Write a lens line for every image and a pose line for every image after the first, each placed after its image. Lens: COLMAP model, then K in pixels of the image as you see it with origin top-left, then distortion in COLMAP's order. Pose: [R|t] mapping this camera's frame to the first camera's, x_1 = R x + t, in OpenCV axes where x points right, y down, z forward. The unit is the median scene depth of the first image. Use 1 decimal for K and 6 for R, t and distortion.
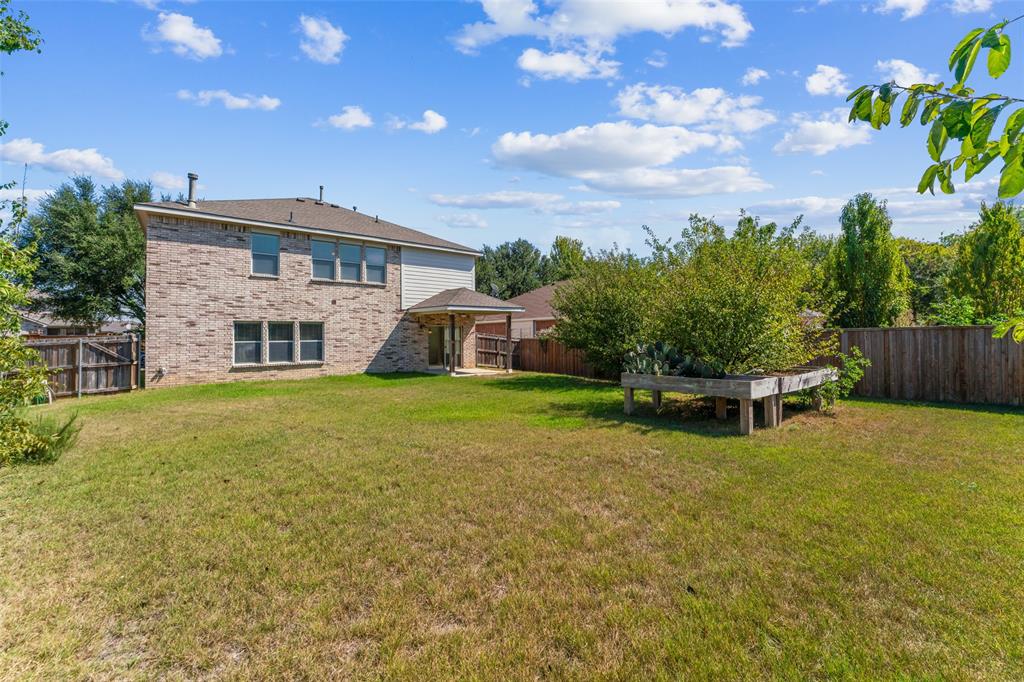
lens RADIAL K [[414.0, 0, 512.0], [0, 414.0, 337.4], [0, 0, 1]] dist [0.001275, -0.000147]
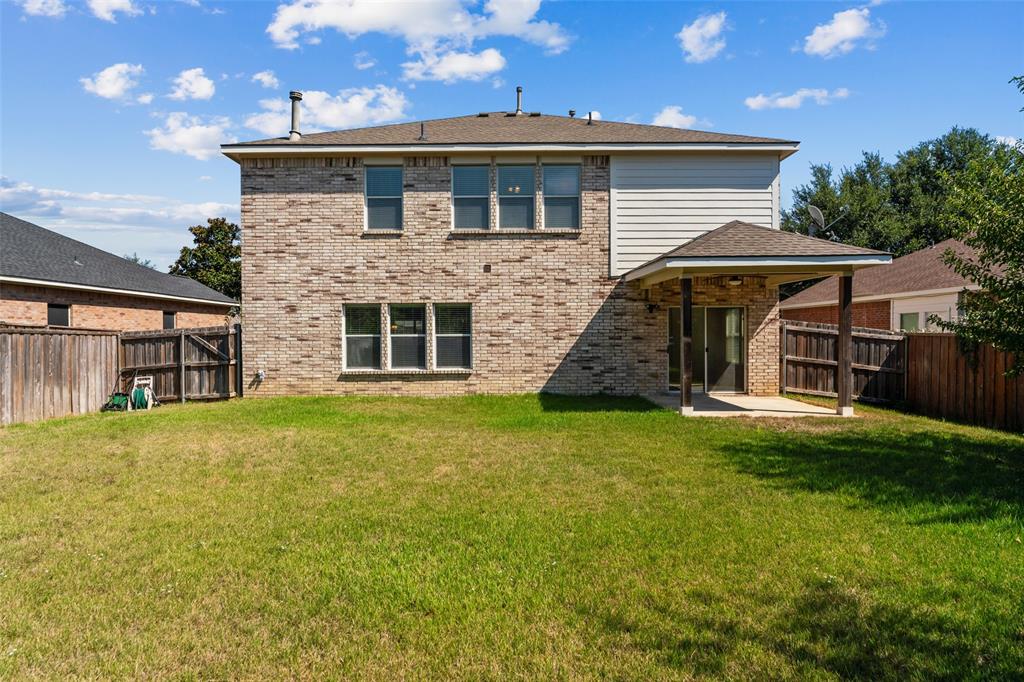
lens RADIAL K [[582.2, 0, 509.7], [0, 582.2, 348.7], [0, 0, 1]] dist [-0.001446, 0.000252]
pose [[0.783140, 0.019631, -0.621535, 0.103858], [-0.004337, 0.999650, 0.026108, 0.005801], [0.621830, -0.017751, 0.782951, 0.384744]]
